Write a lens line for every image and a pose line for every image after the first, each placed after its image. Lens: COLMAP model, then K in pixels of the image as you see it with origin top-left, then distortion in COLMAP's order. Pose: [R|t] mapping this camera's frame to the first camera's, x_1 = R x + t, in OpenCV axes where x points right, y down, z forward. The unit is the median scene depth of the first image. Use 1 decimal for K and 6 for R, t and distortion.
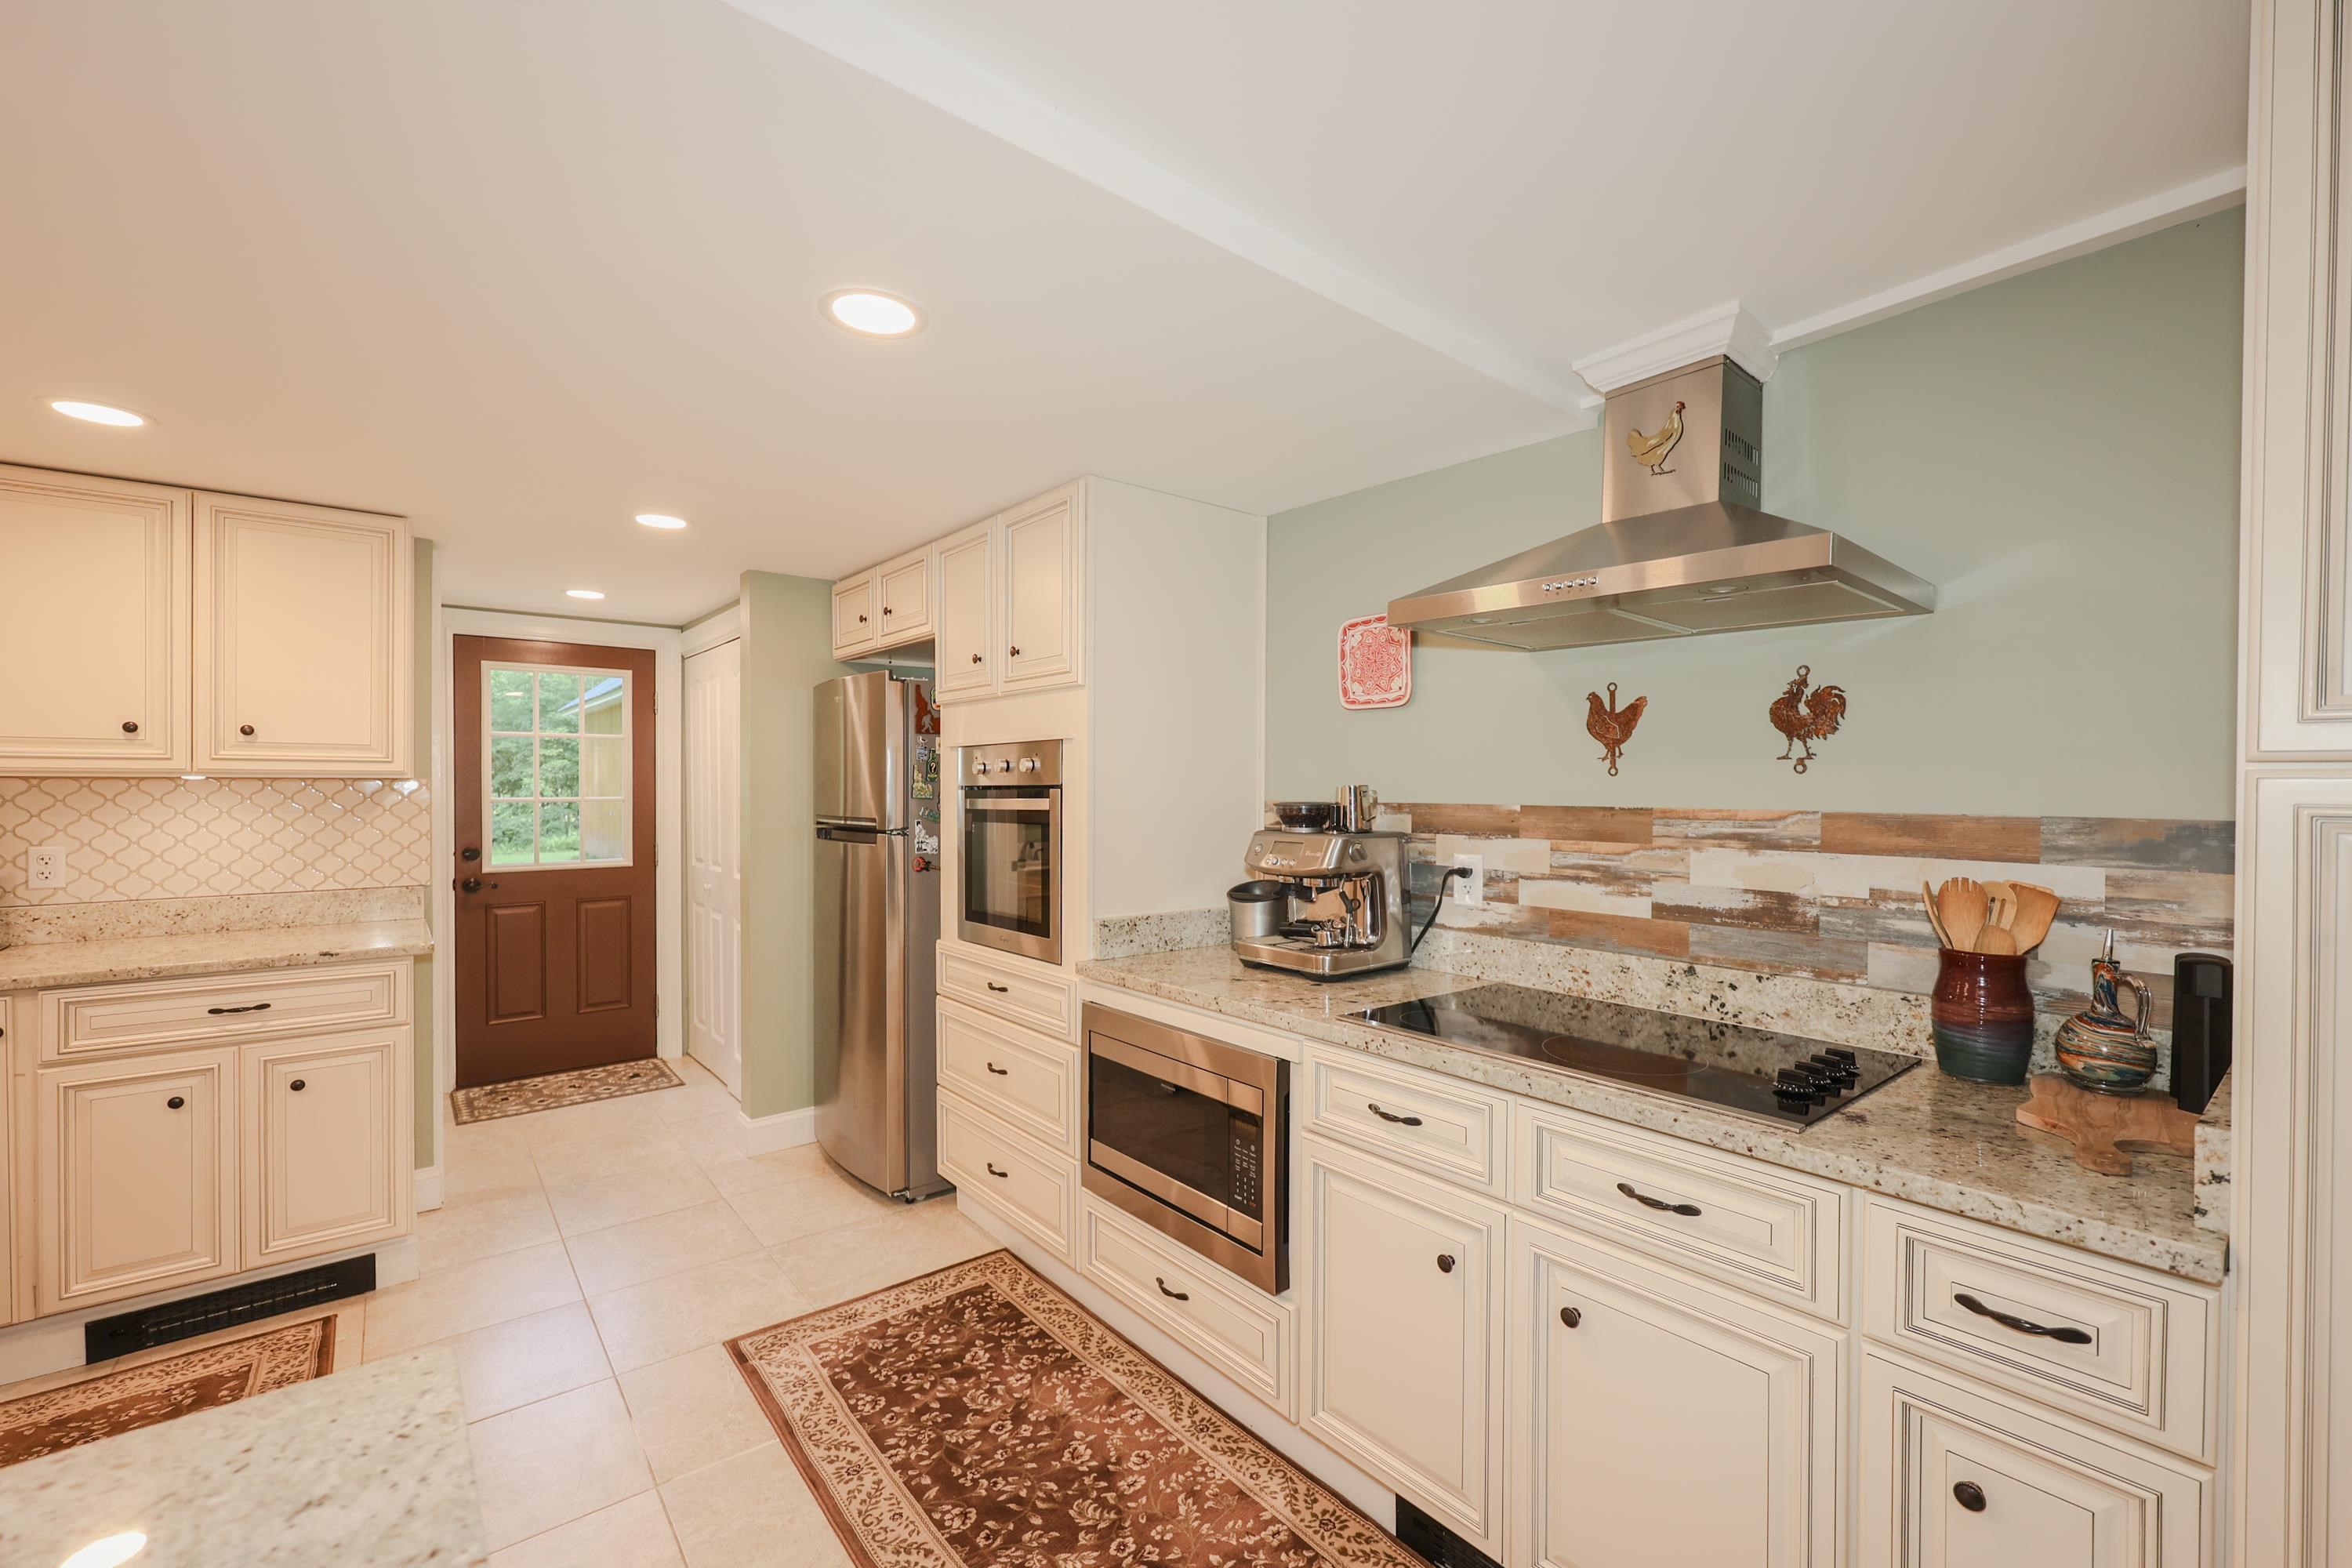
lens RADIAL K [[979.4, 0, 1197.0], [0, 979.4, 793.9], [0, 0, 1]] dist [0.001650, 0.000095]
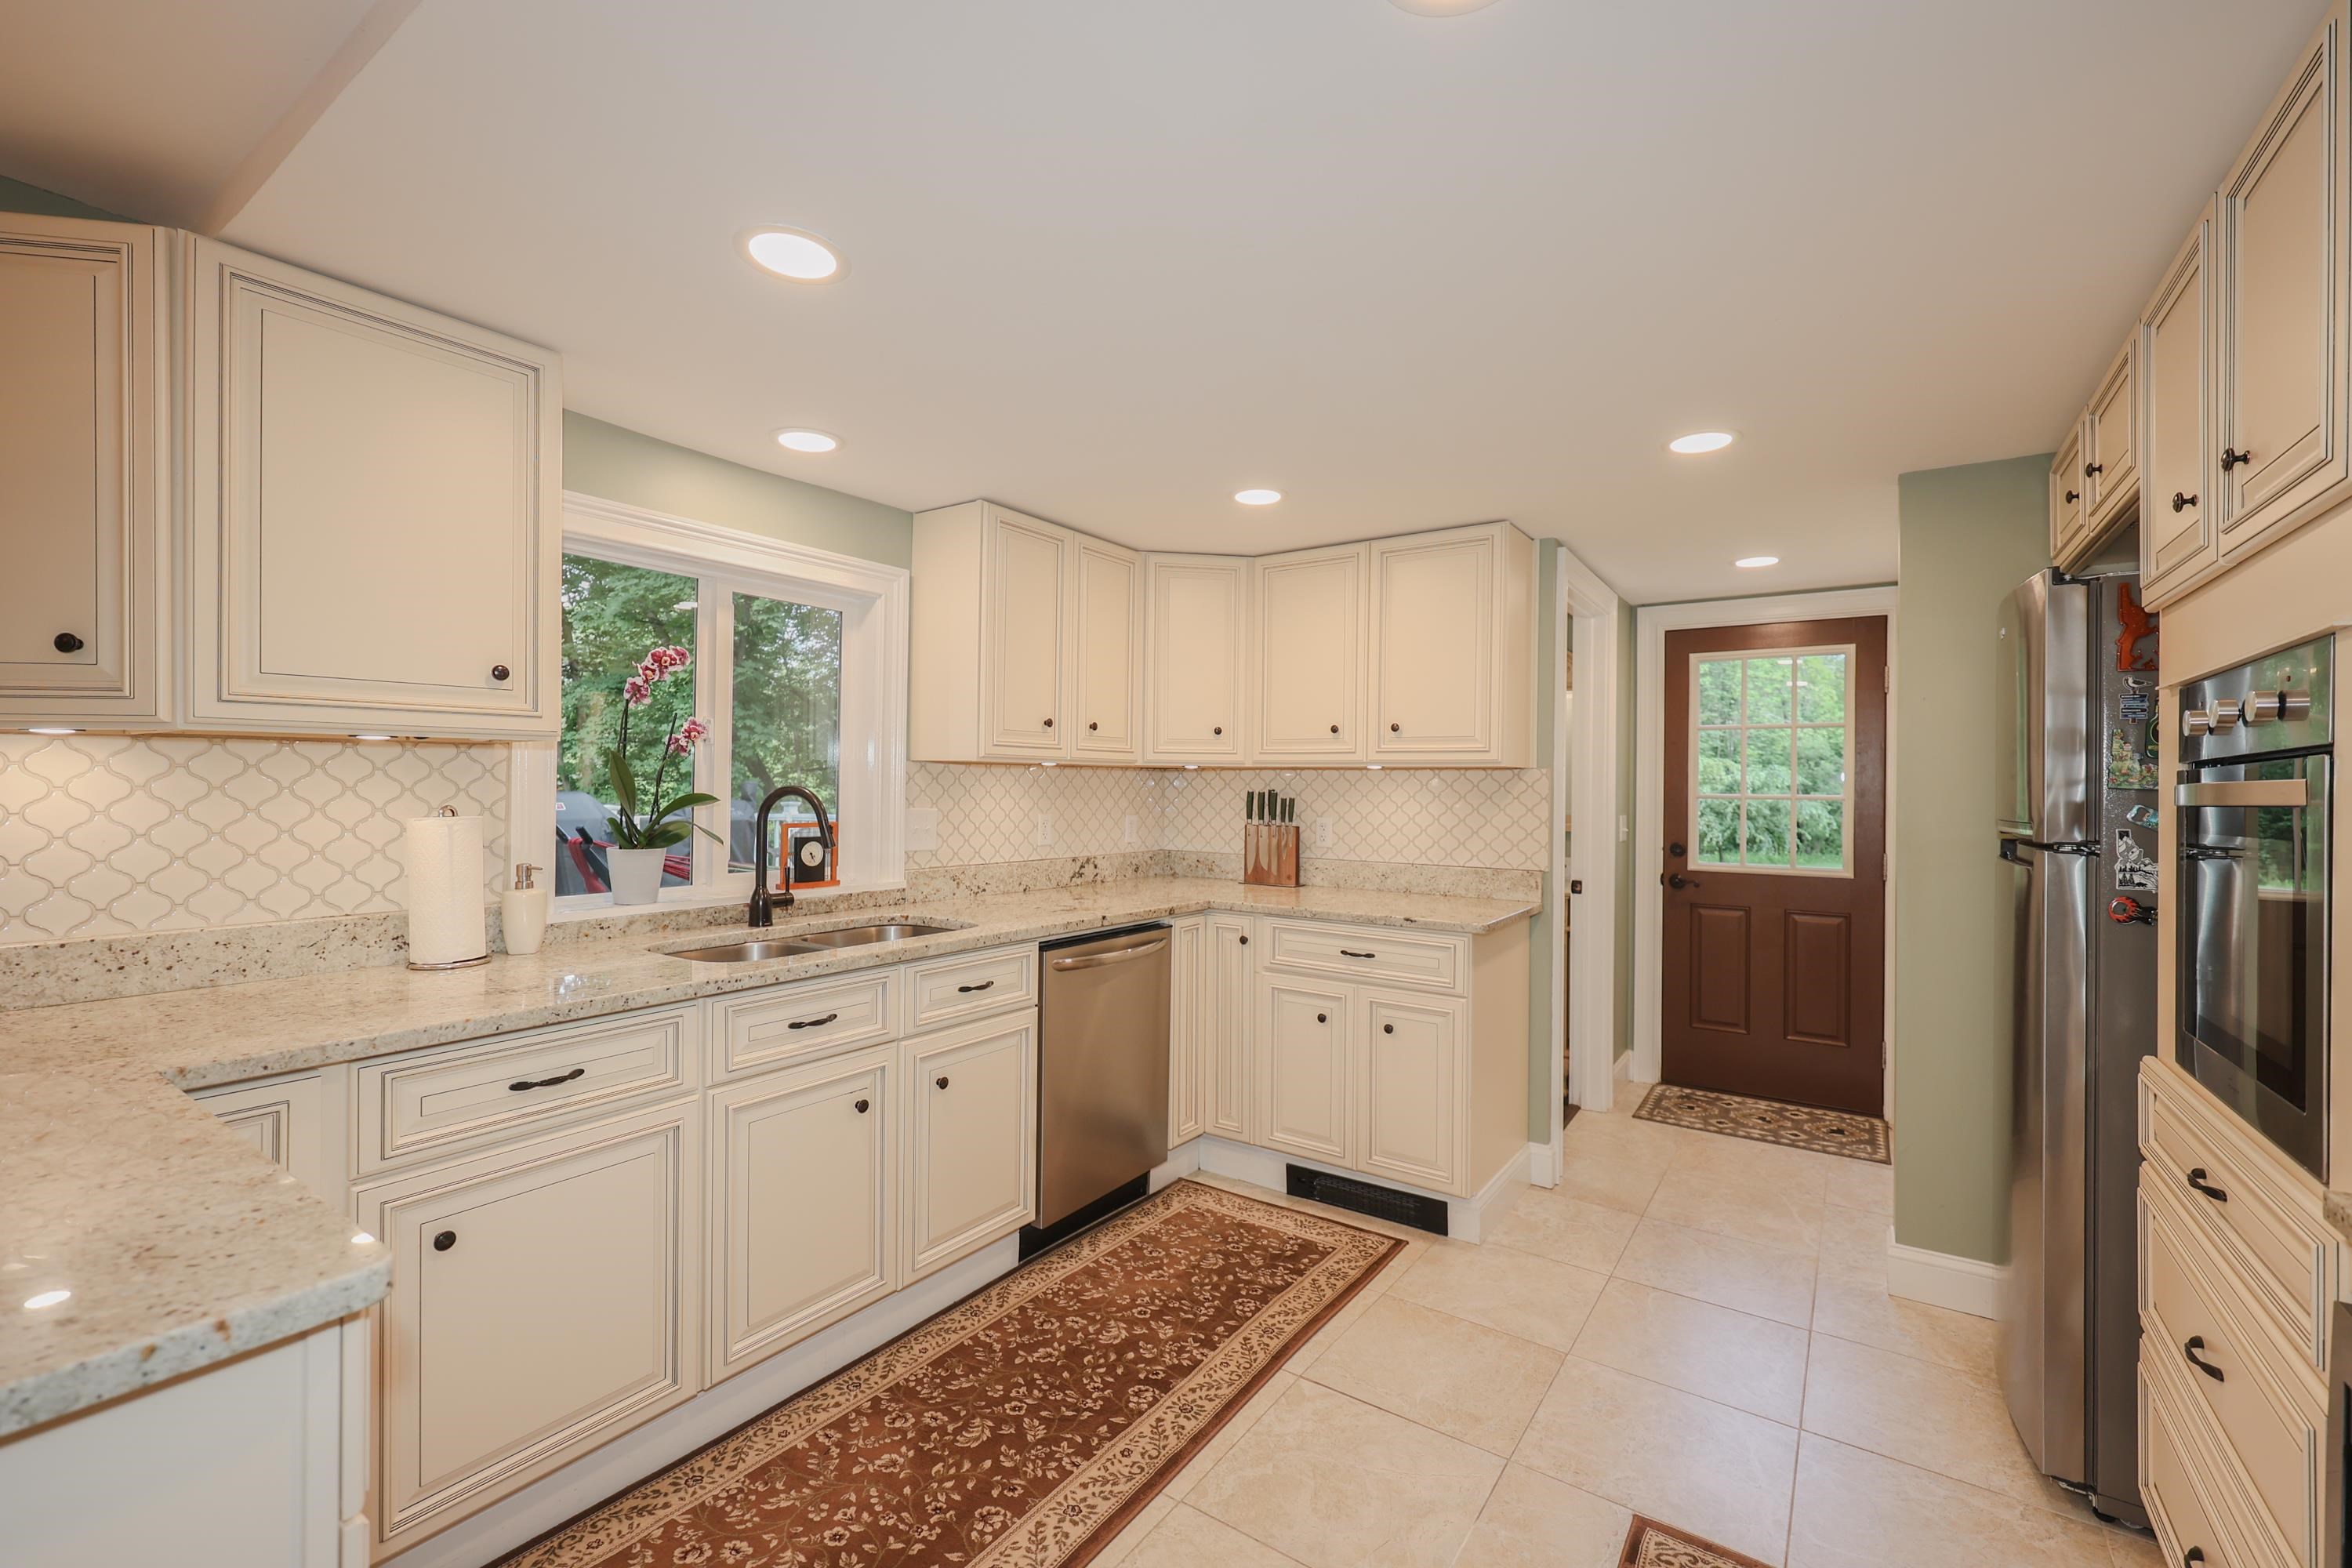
lens RADIAL K [[969.0, 0, 1184.3], [0, 969.0, 787.9], [0, 0, 1]] dist [-0.000102, -0.000043]
pose [[0.269834, 0.001449, -0.962906, 0.126742], [-0.018806, 0.999816, -0.003766, 0.020717], [0.962723, 0.019125, 0.269812, 0.461249]]
